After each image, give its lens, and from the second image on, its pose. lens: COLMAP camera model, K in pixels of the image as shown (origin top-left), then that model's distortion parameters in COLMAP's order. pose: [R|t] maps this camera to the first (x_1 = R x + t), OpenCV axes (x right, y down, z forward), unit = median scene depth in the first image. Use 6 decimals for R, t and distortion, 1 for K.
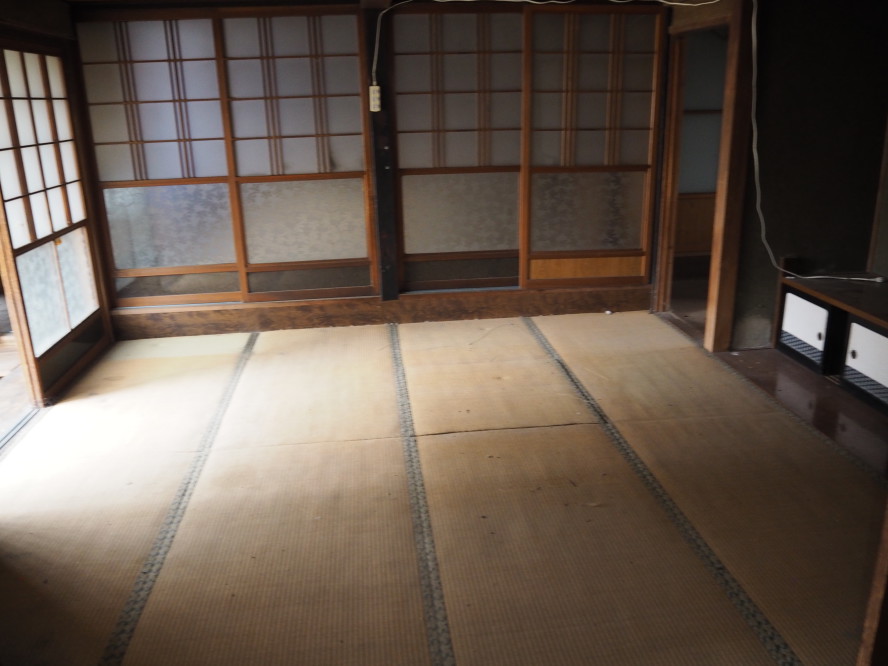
lens RADIAL K [[743.5, 0, 448.8], [0, 743.5, 332.6], [0, 0, 1]] dist [-0.086022, 0.044978]
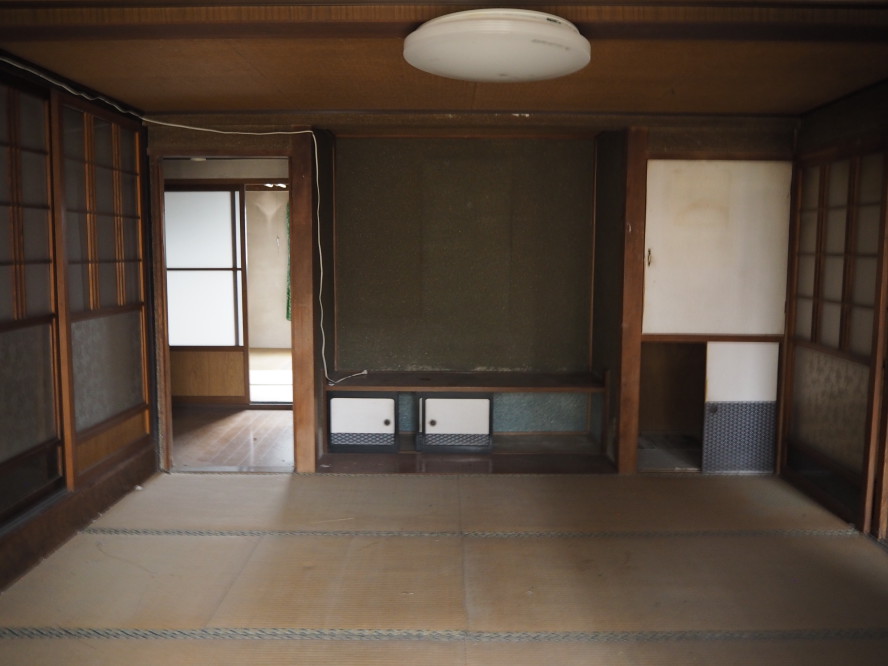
lens RADIAL K [[743.5, 0, 442.0], [0, 743.5, 308.7], [0, 0, 1]] dist [-0.086022, 0.044978]
pose [[0.125593, -0.062060, 0.990139, -0.631069], [0.297191, 0.954562, 0.022133, -0.163968], [-0.946522, 0.291480, 0.138330, 0.670370]]
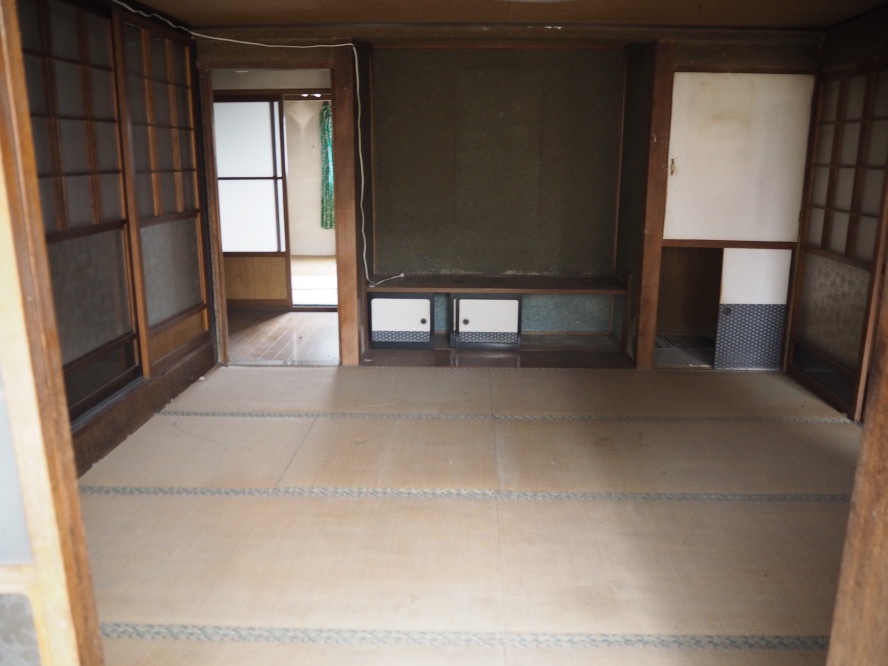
lens RADIAL K [[743.5, 0, 446.2], [0, 743.5, 333.0], [0, 0, 1]] dist [-0.086022, 0.044978]
pose [[0.155509, -0.211135, 0.965007, -0.717332], [0.296066, 0.941945, 0.158378, -0.163617], [-0.942423, 0.261076, 0.208991, 0.670244]]
